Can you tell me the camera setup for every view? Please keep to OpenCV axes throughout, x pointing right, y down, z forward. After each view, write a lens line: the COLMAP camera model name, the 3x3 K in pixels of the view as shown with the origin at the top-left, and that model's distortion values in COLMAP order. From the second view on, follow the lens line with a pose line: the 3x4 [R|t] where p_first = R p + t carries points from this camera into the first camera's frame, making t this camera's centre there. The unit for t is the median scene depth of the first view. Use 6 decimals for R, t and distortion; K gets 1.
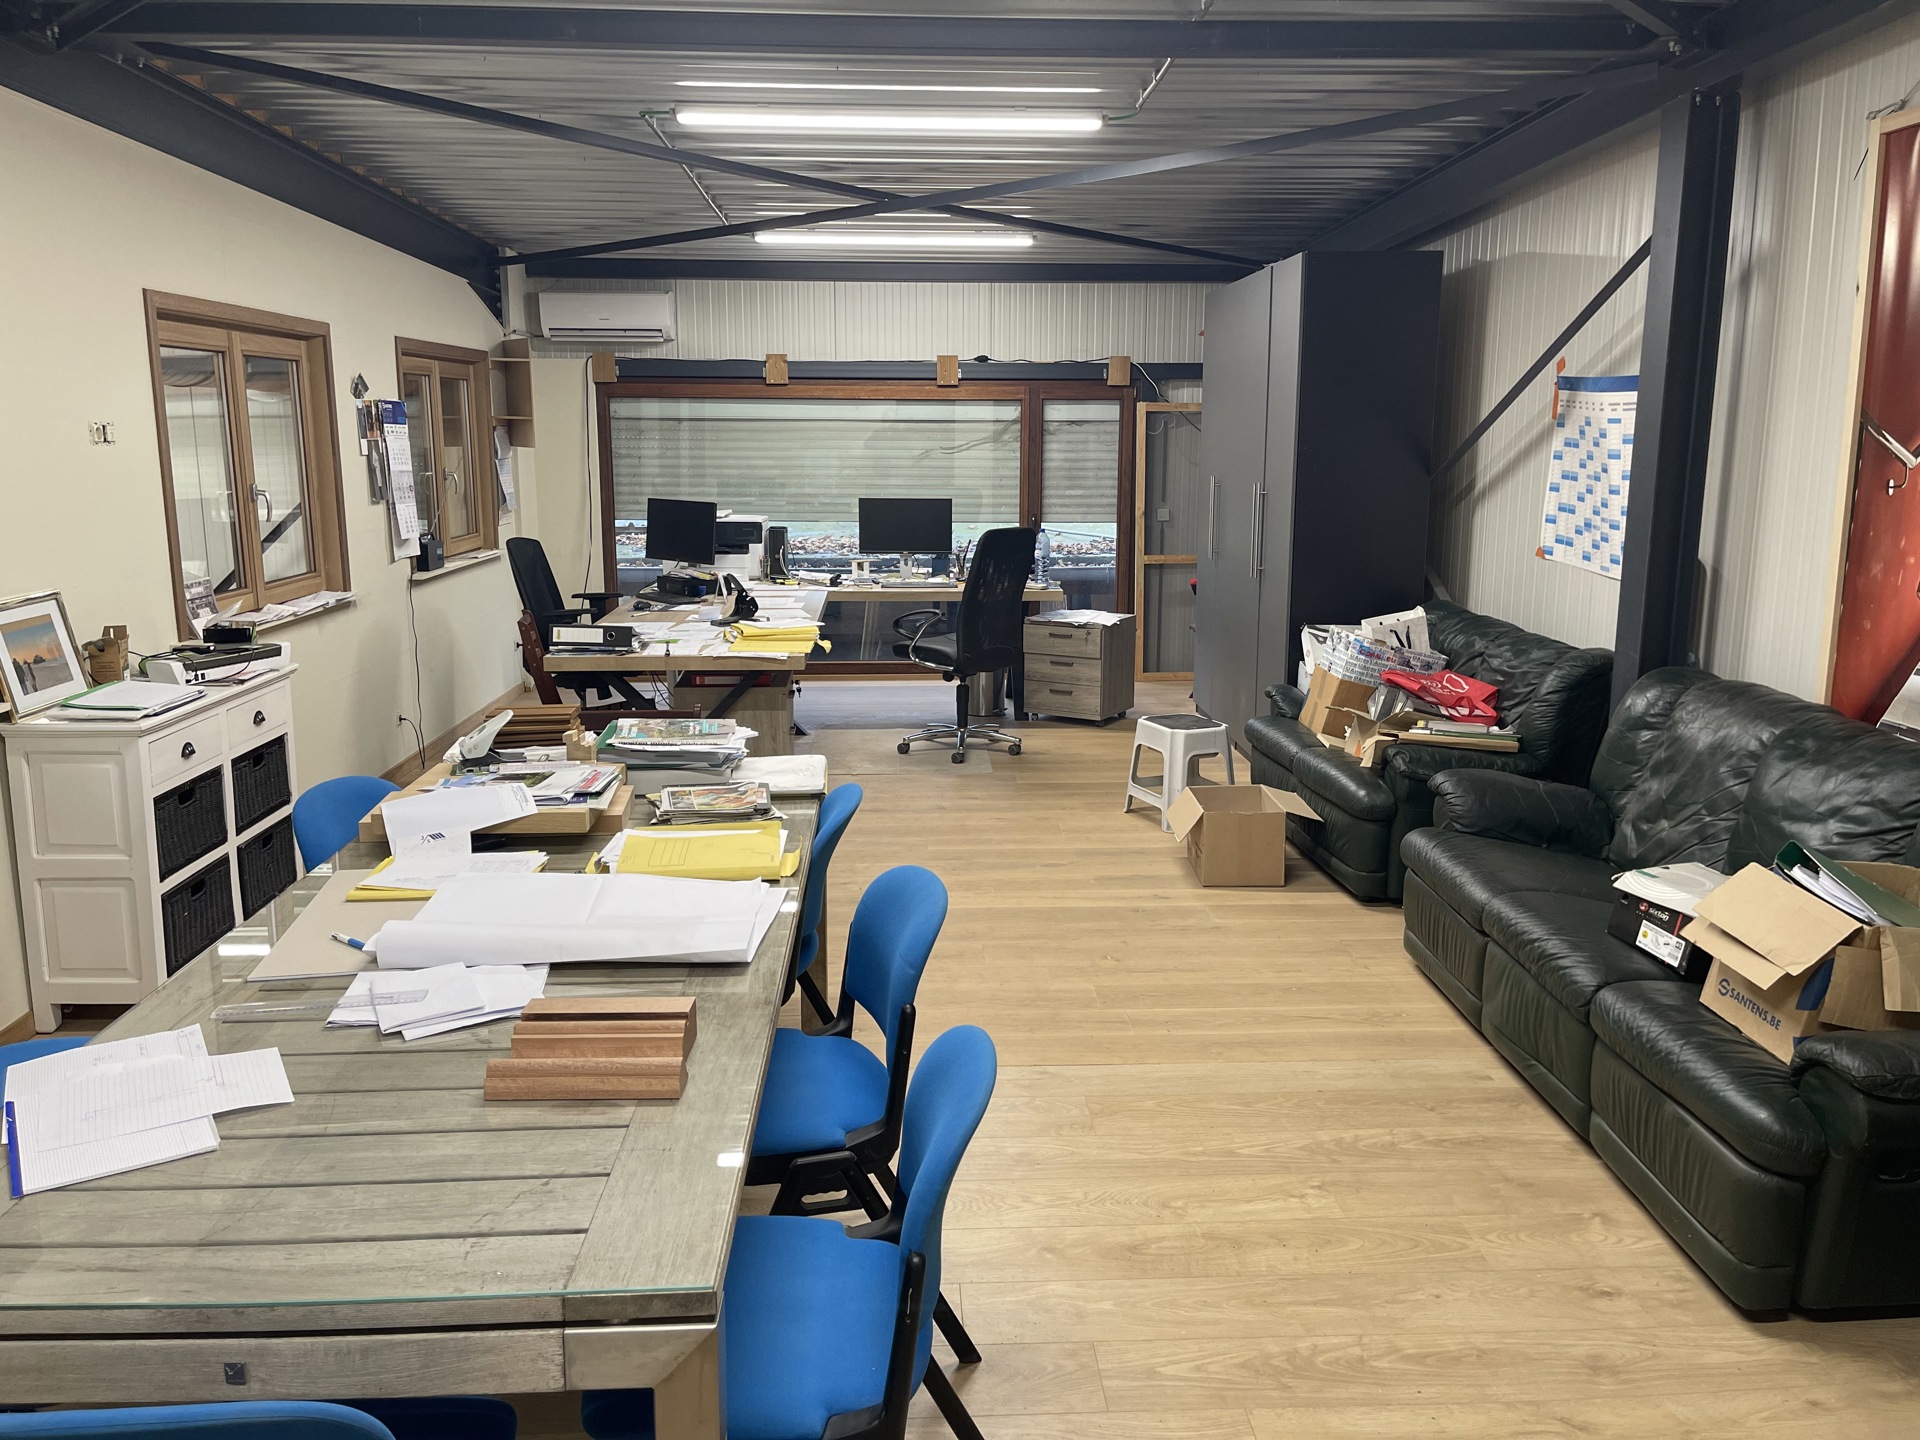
lens RADIAL K [[1445.1, 0, 963.2], [0, 1445.1, 720.5], [0, 0, 1]] dist [0.066148, -0.080118]
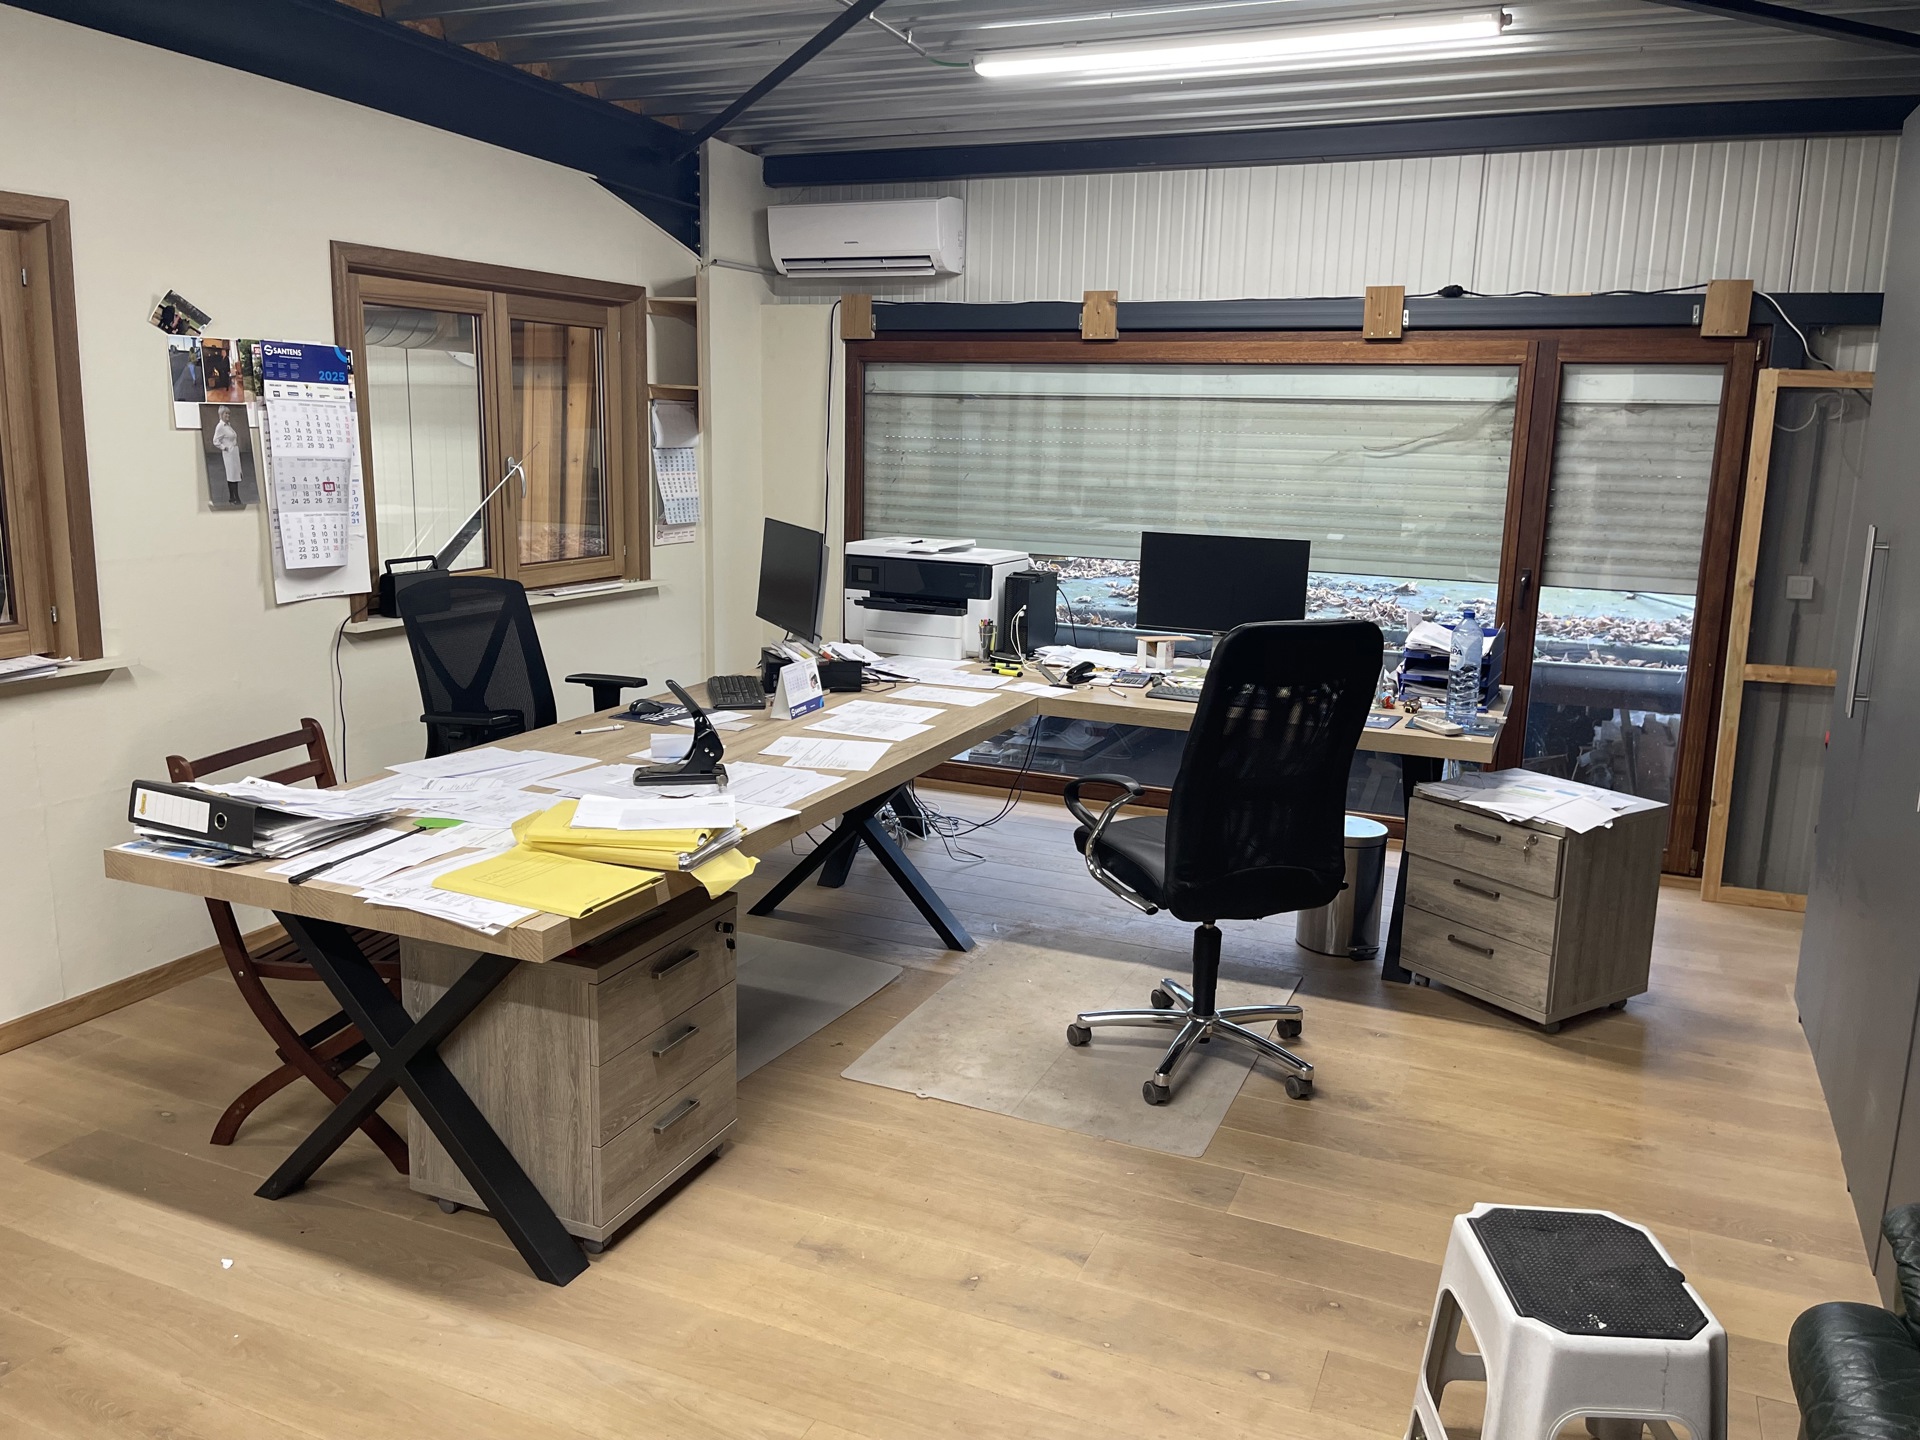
lens RADIAL K [[1445.1, 0, 959.1], [0, 1445.1, 707.4], [0, 0, 1]] dist [0.066148, -0.080118]
pose [[0.896131, 0.103605, -0.431527, 0.101813], [-0.107890, 0.994055, 0.014612, -0.077130], [0.430475, 0.033463, 0.901982, 0.414586]]
